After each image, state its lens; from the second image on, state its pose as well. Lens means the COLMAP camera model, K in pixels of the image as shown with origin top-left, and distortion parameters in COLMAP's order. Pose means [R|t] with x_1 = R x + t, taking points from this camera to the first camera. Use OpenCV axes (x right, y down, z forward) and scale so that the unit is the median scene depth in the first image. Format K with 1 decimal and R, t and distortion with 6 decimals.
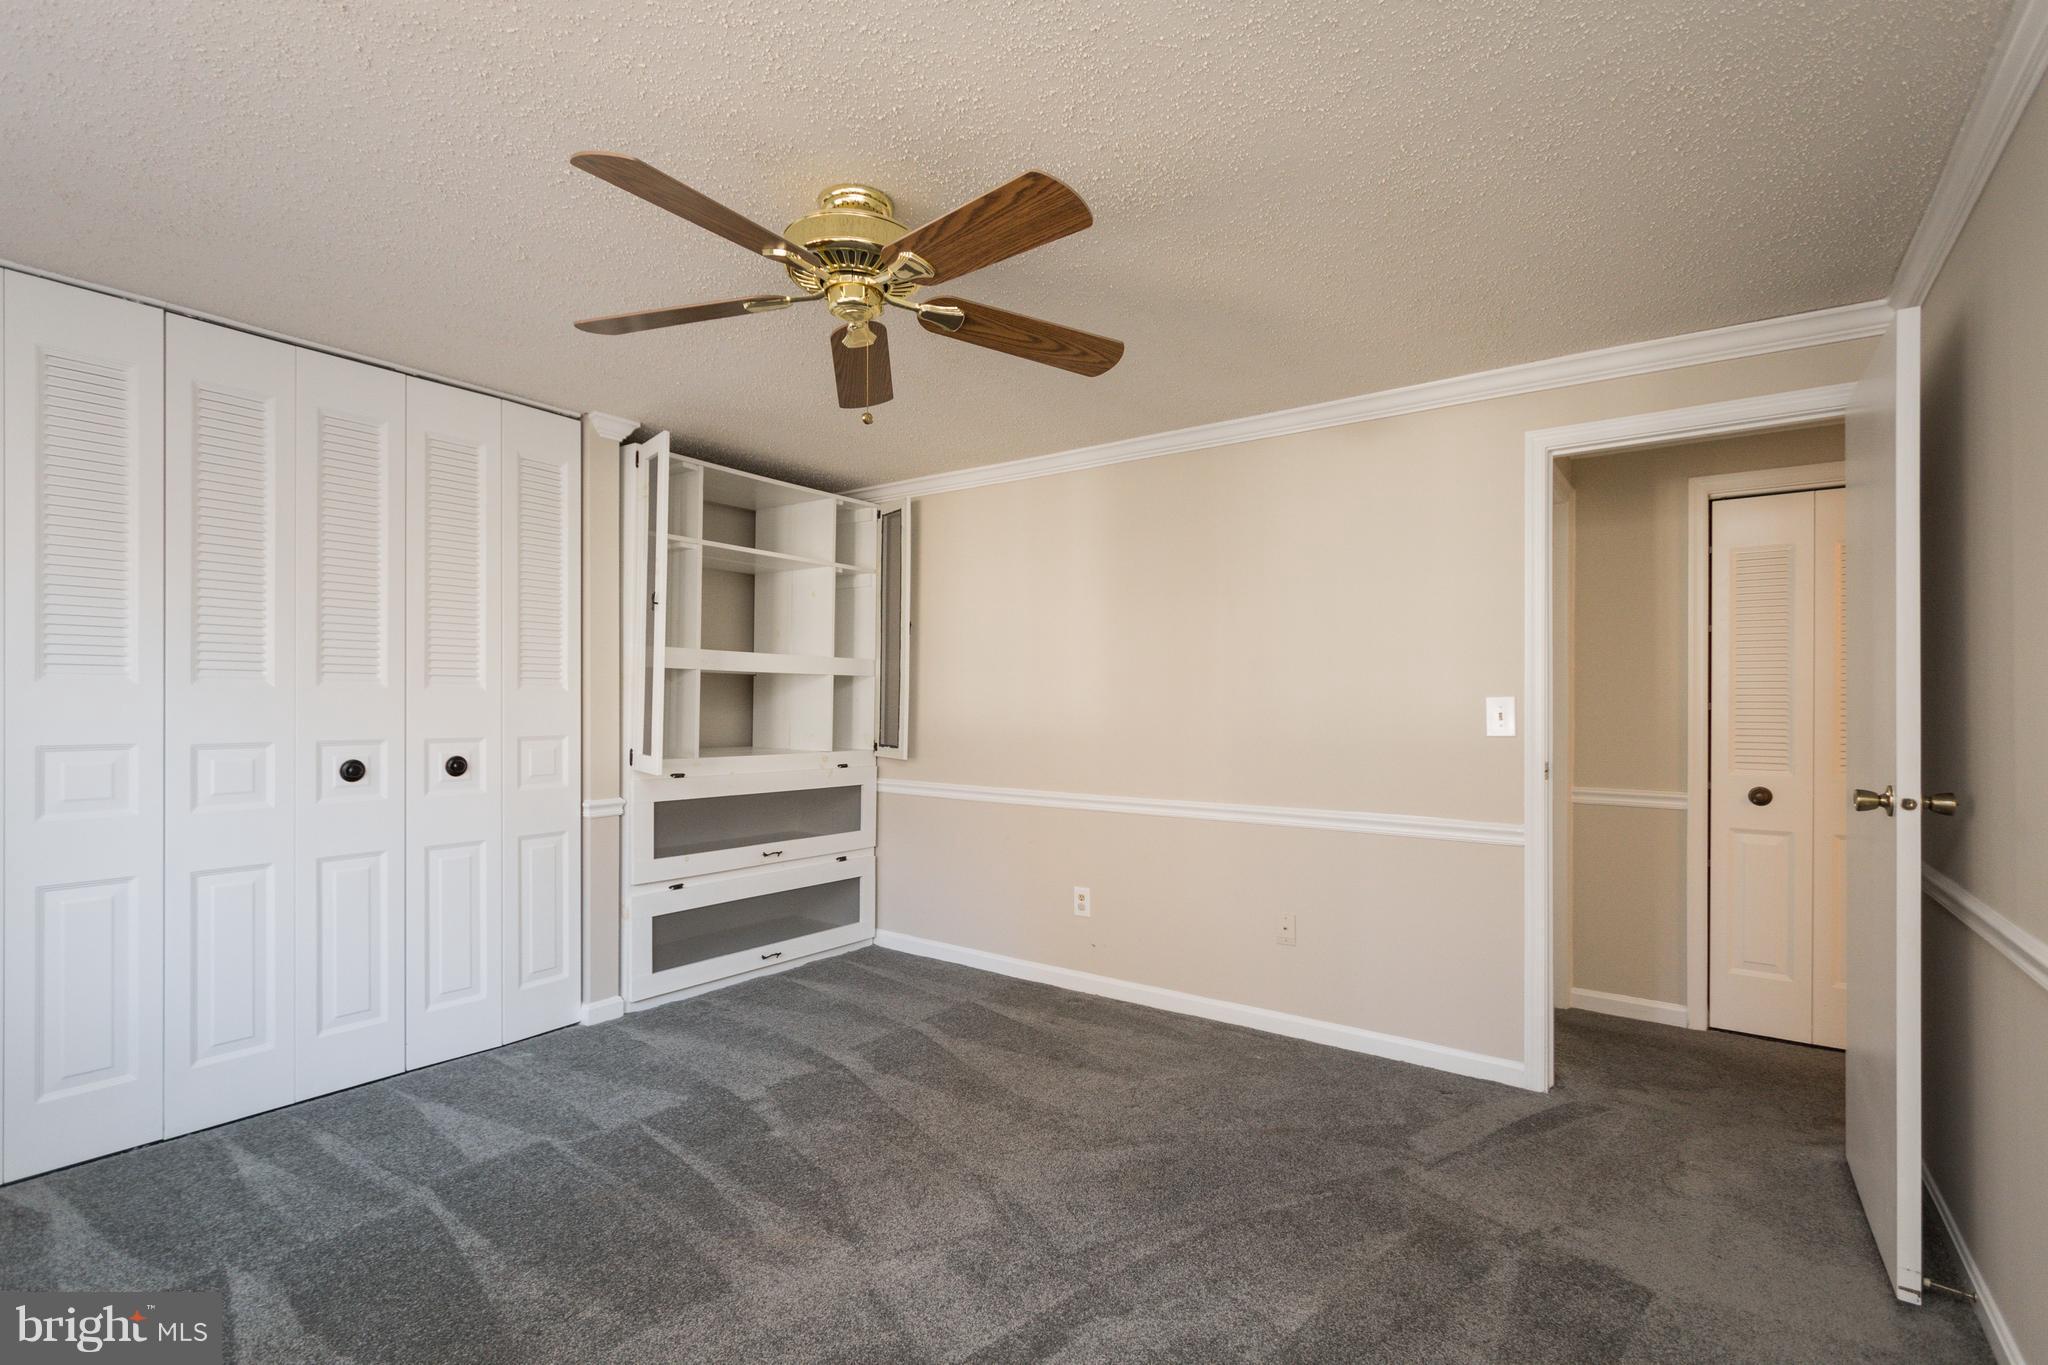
lens RADIAL K [[926.4, 0, 1020.0], [0, 926.4, 700.7], [0, 0, 1]] dist [0.000322, 0.000298]
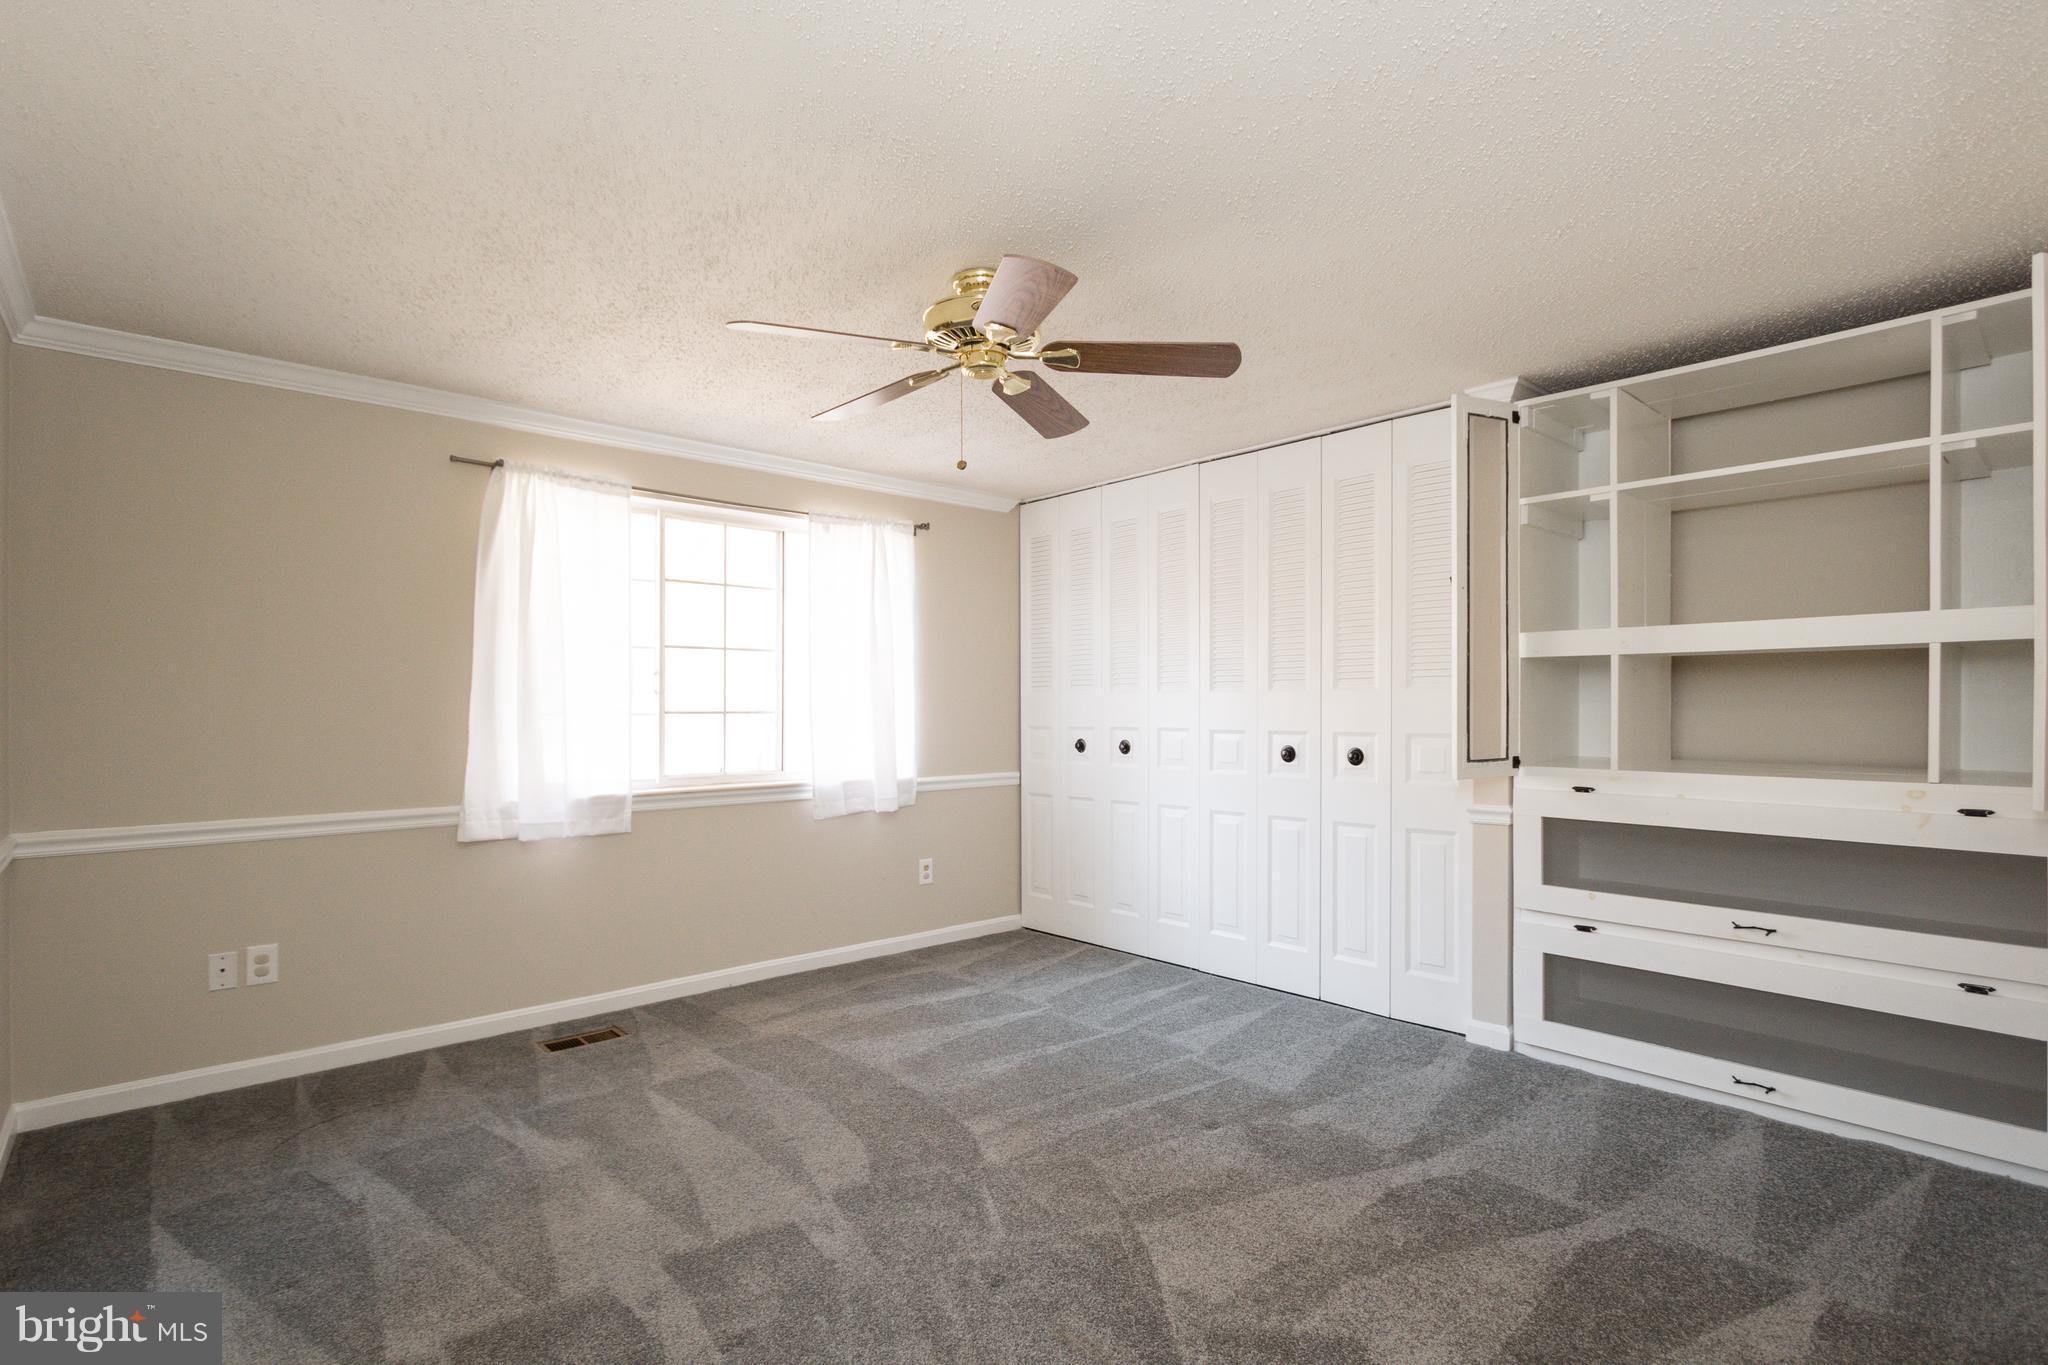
lens RADIAL K [[958.6, 0, 1016.1], [0, 958.6, 706.1], [0, 0, 1]] dist [0.001464, 0.000404]
pose [[-0.204363, -0.004312, -0.978886, 0.598326], [0.011108, 0.999916, -0.006724, 0.010022], [0.978832, -0.012247, -0.204298, 0.764276]]
